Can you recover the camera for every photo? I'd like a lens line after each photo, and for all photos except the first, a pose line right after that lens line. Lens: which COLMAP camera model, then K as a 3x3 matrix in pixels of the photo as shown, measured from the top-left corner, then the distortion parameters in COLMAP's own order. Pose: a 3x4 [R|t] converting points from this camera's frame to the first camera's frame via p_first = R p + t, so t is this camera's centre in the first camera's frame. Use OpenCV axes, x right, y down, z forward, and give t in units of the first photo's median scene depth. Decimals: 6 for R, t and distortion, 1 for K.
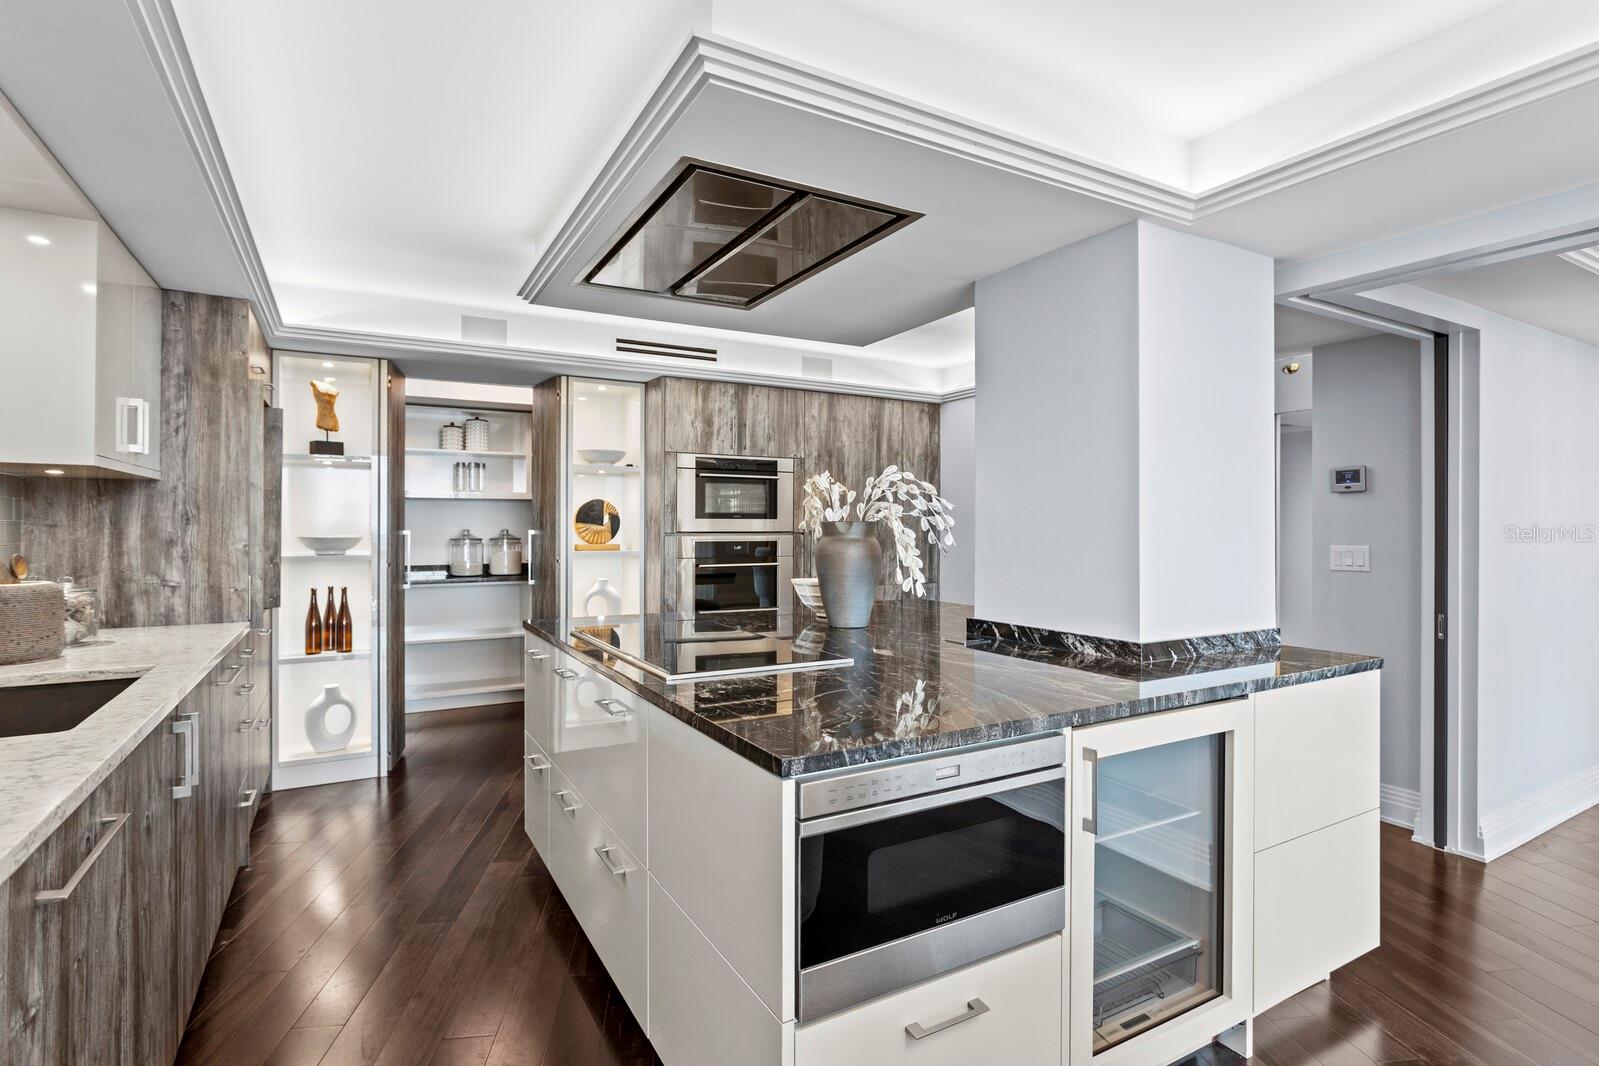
lens RADIAL K [[797.6, 0, 803.3], [0, 797.6, 527.0], [0, 0, 1]] dist [-0.010652, 0.007536]
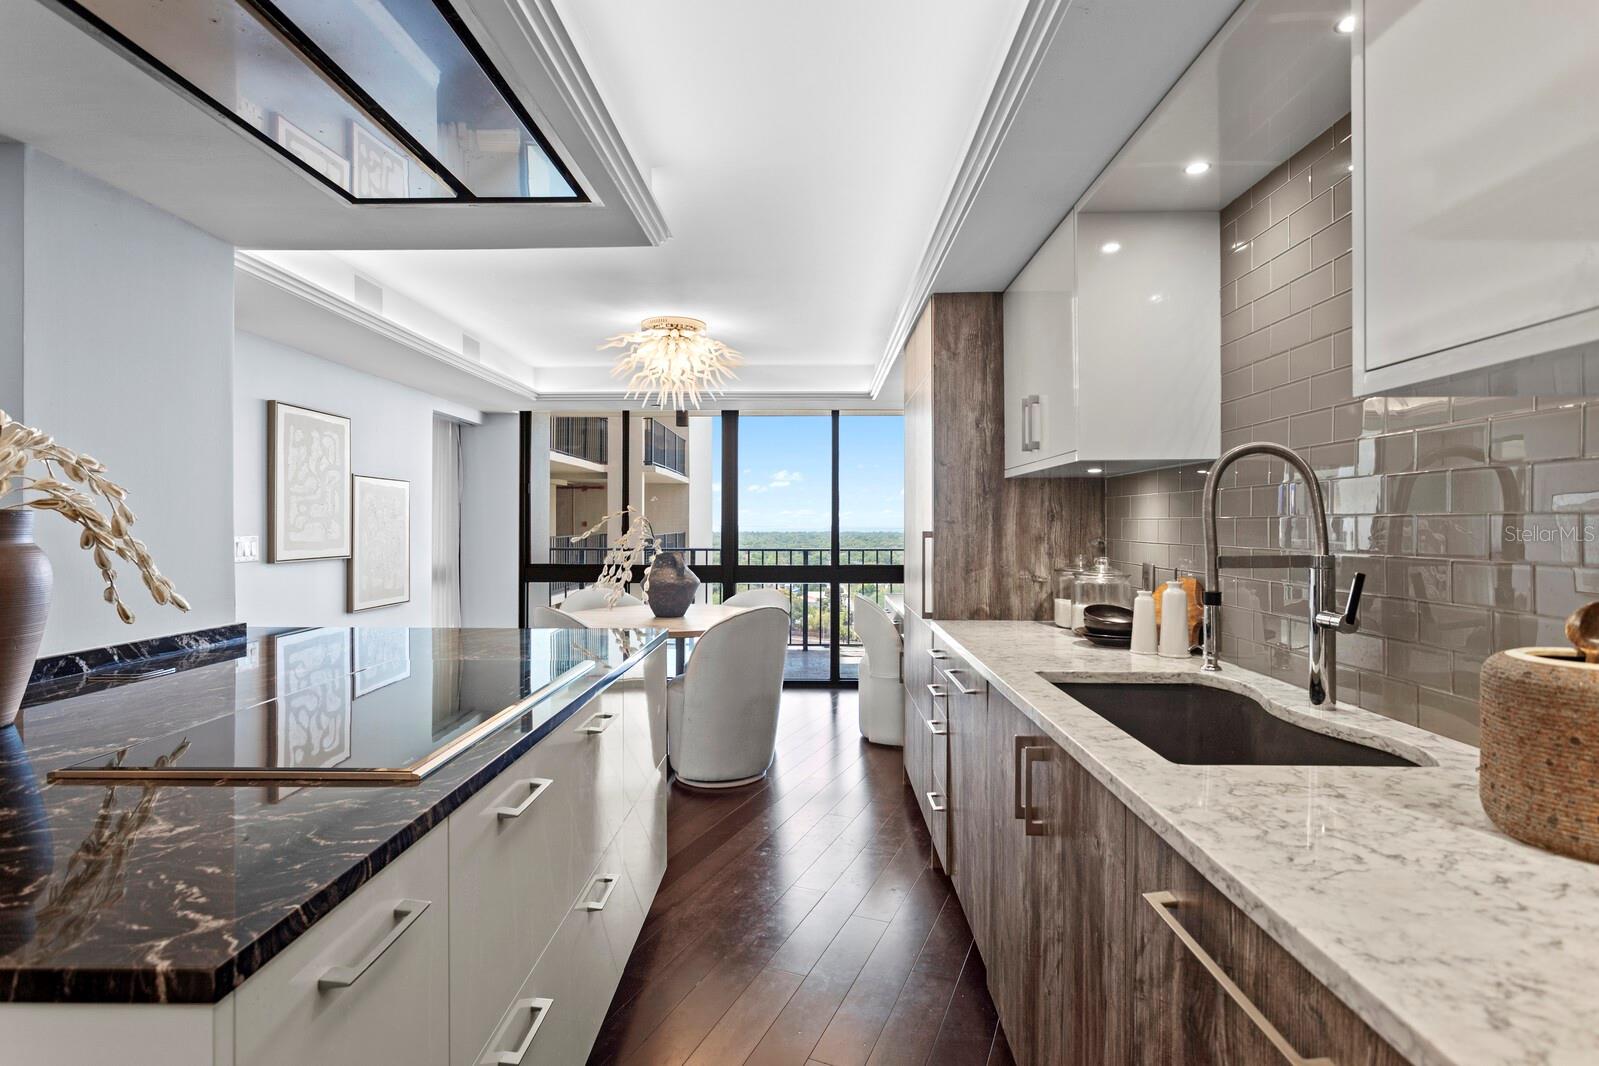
lens RADIAL K [[797.6, 0, 799.7], [0, 797.6, 517.7], [0, 0, 1]] dist [-0.010652, 0.007536]
pose [[-0.857742, 0.000391, 0.514080, -0.439206], [-0.001222, 0.999995, -0.002800, -0.001360], [-0.514079, -0.003030, -0.857737, 0.814064]]
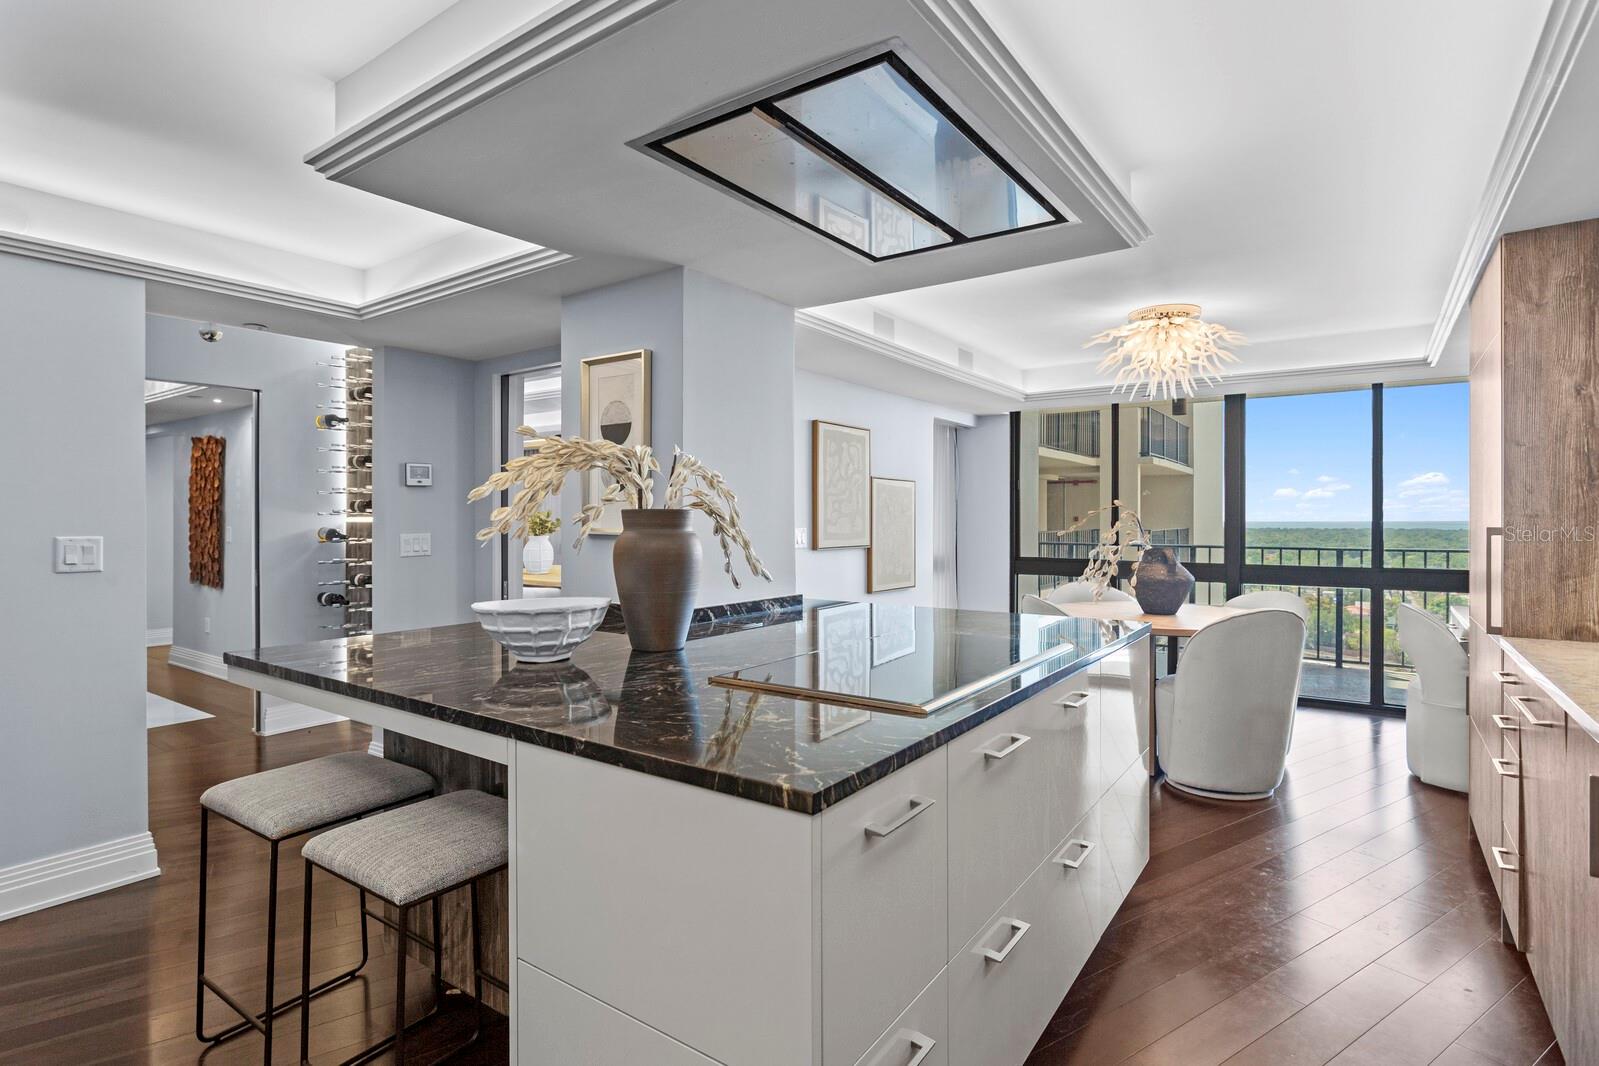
lens RADIAL K [[797.6, 0, 791.9], [0, 797.6, 524.5], [0, 0, 1]] dist [-0.010652, 0.007536]
pose [[-0.410898, -0.009941, 0.911627, -0.483132], [0.001825, 0.999930, 0.011727, -0.001264], [-0.911679, 0.006483, -0.410851, 0.845347]]
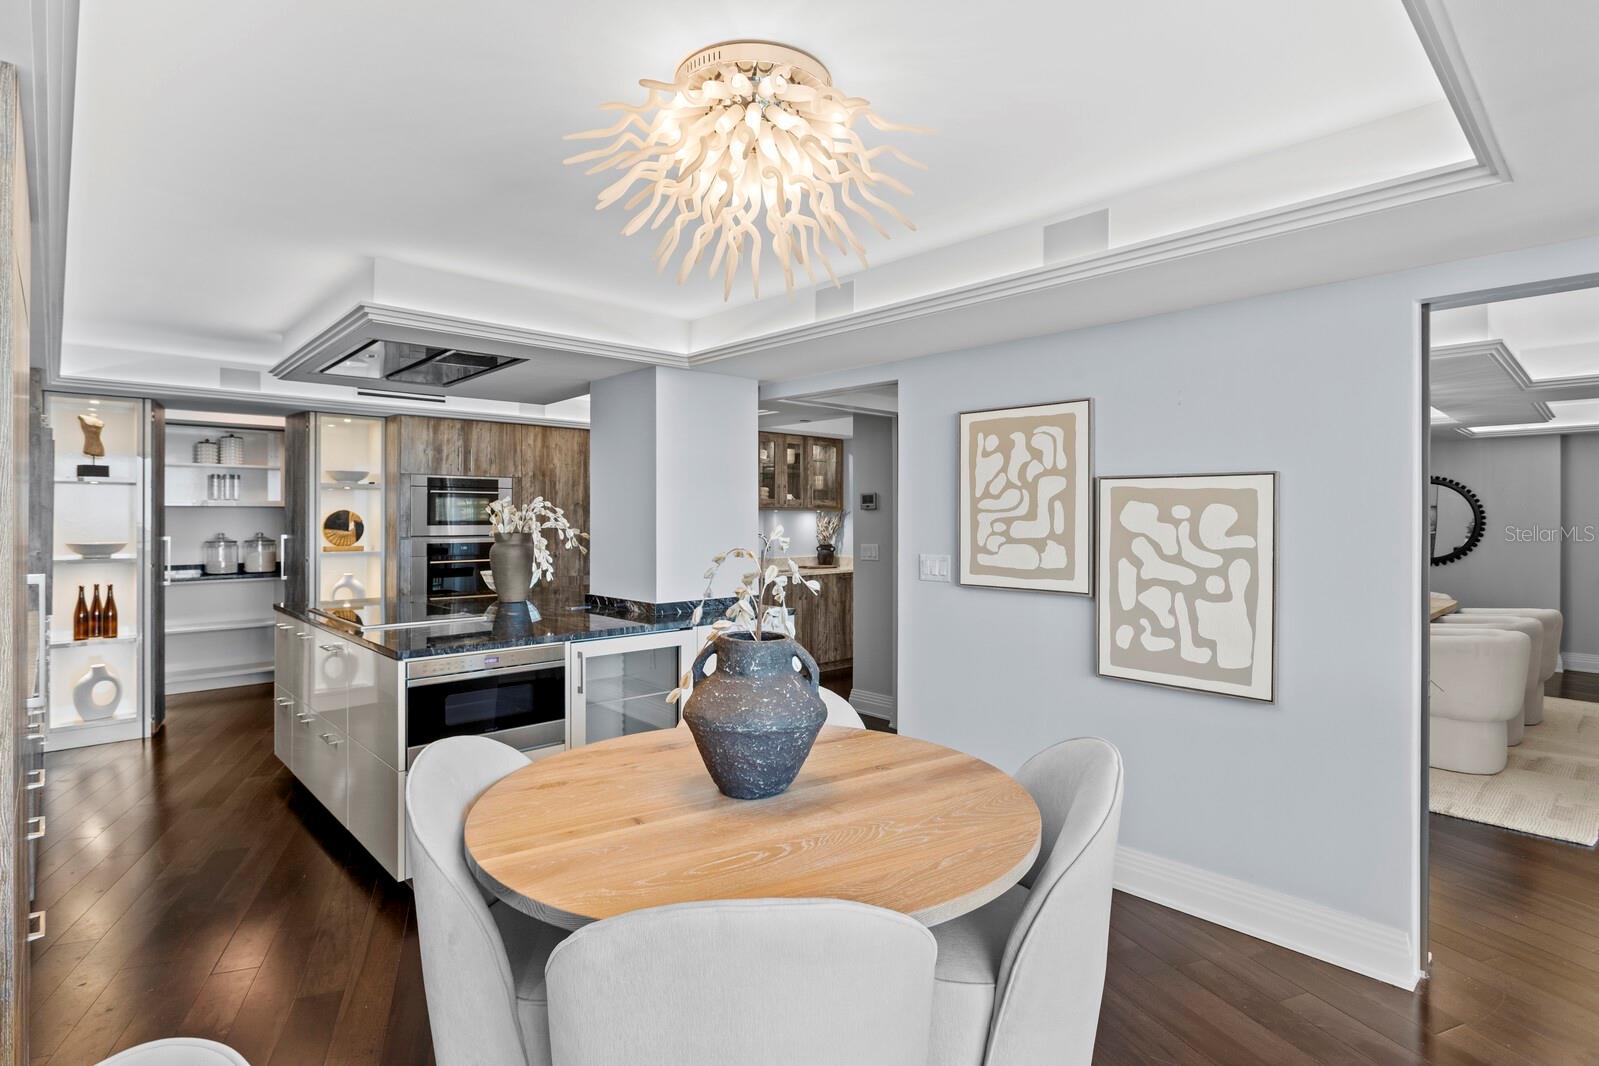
lens RADIAL K [[797.6, 0, 795.4], [0, 797.6, 516.2], [0, 0, 1]] dist [-0.010652, 0.007536]
pose [[0.972950, -0.001368, 0.231011, 0.163888], [0.002063, 0.999994, -0.002768, -0.023599], [-0.231006, 0.003169, 0.972947, -0.428071]]
